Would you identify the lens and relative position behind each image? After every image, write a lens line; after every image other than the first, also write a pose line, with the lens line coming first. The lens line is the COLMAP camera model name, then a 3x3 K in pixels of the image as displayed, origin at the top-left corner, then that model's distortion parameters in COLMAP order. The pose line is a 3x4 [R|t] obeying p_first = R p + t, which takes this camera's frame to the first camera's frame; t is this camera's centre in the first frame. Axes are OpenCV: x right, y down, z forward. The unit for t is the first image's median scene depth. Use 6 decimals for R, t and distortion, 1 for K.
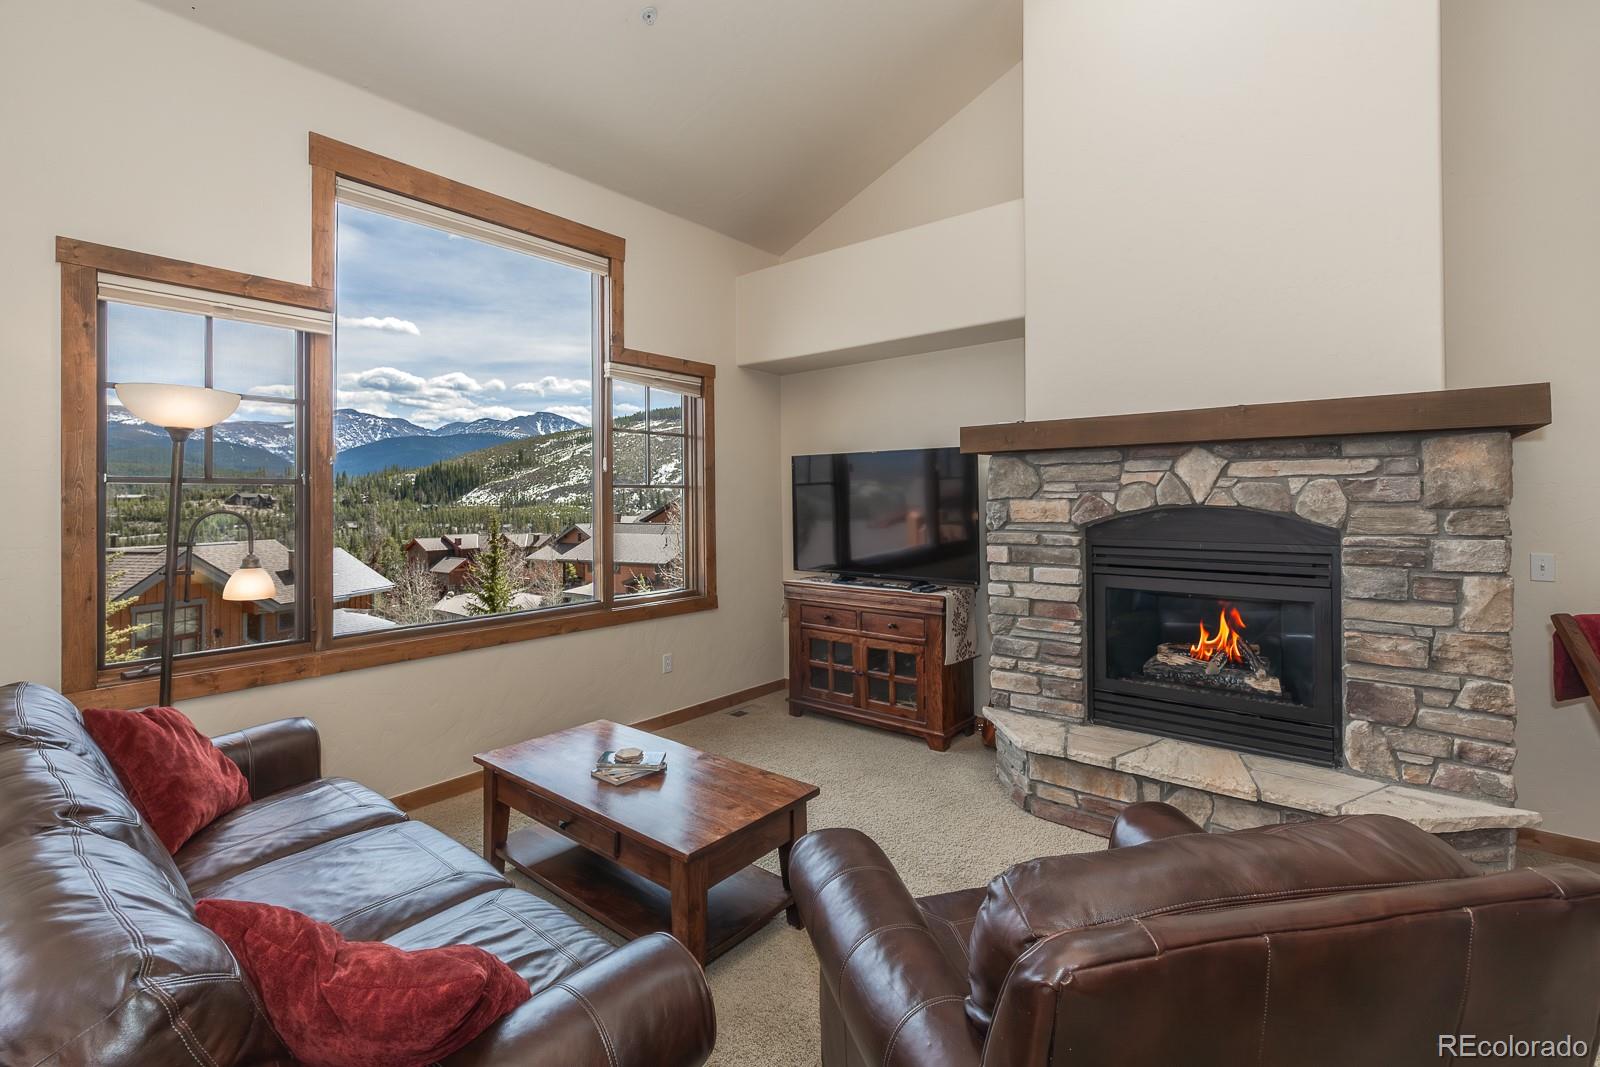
lens RADIAL K [[721.1, 0, 773.2], [0, 721.1, 489.3], [0, 0, 1]] dist [0.001451, -0.000015]
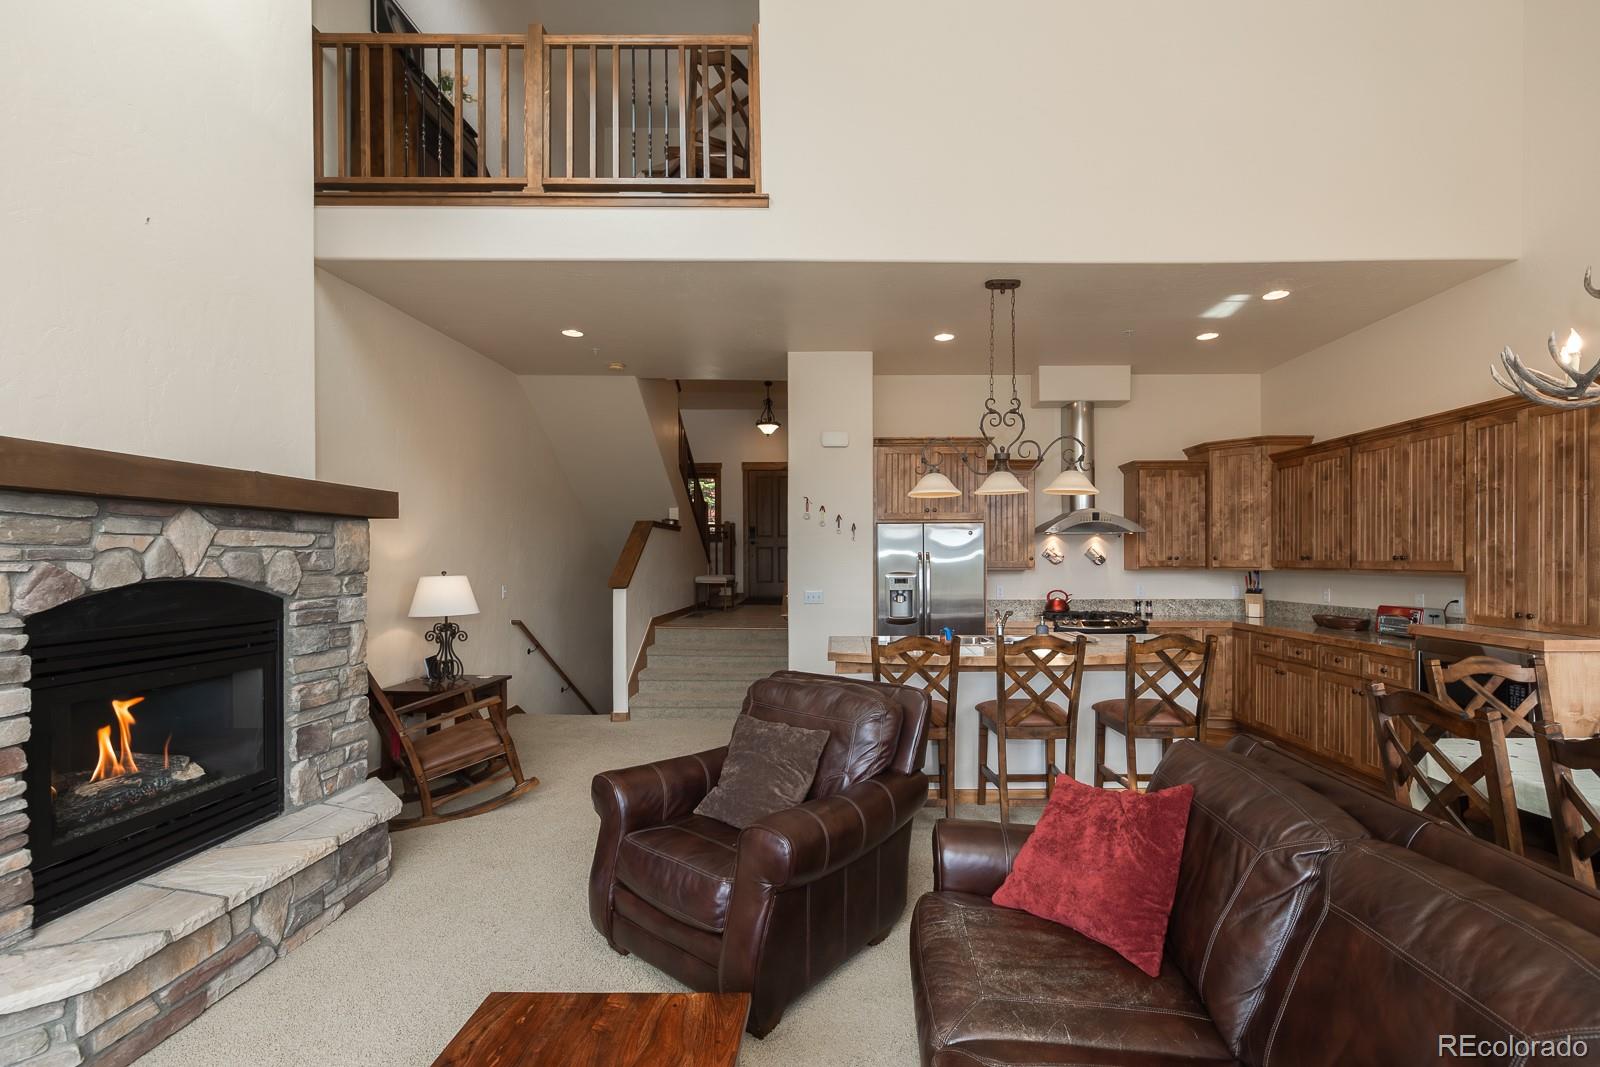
lens RADIAL K [[691.4, 0, 840.1], [0, 691.4, 561.4], [0, 0, 1]] dist [0.001822, 0.000281]
pose [[-0.642148, 0.003473, 0.766573, -0.473193], [-0.002651, 0.999974, -0.006751, 0.005986], [-0.766576, -0.006367, -0.642122, 0.849784]]
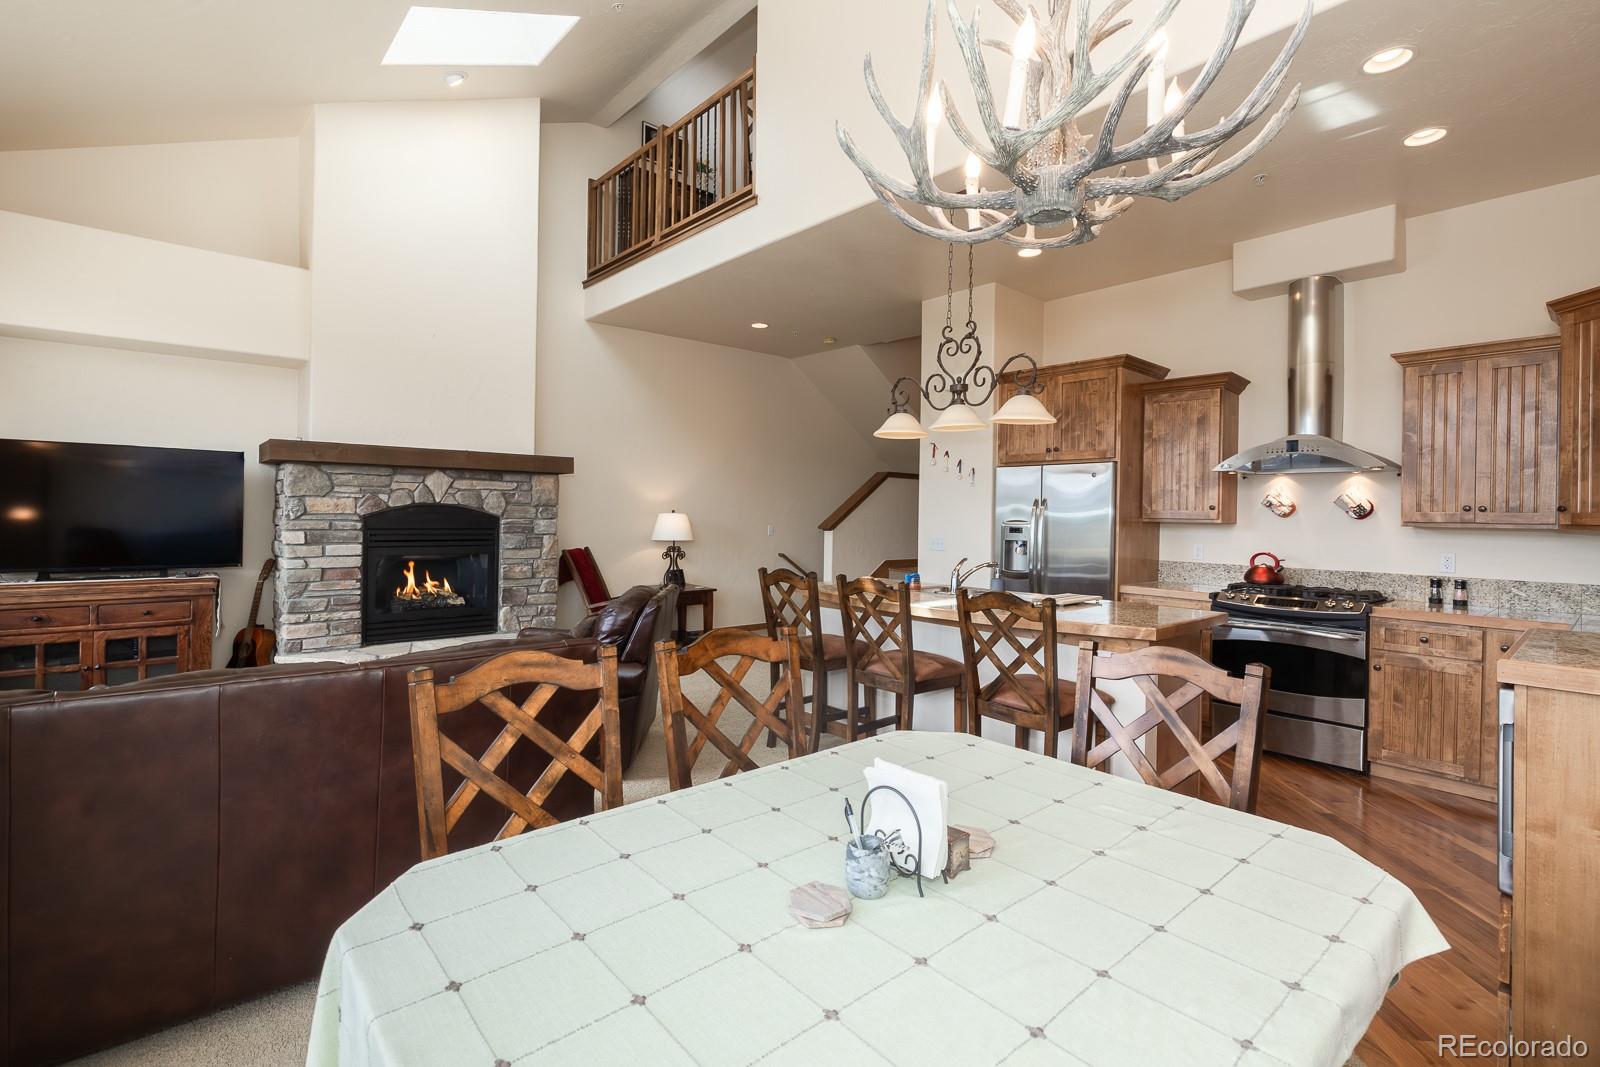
lens RADIAL K [[722.8, 0, 792.0], [0, 722.8, 513.9], [0, 0, 1]] dist [0.001997, 0.000387]
pose [[0.158016, 0.006990, 0.987412, -0.920441], [-0.029085, 0.999574, -0.002422, 0.024430], [-0.987008, -0.028336, 0.158152, -0.120162]]
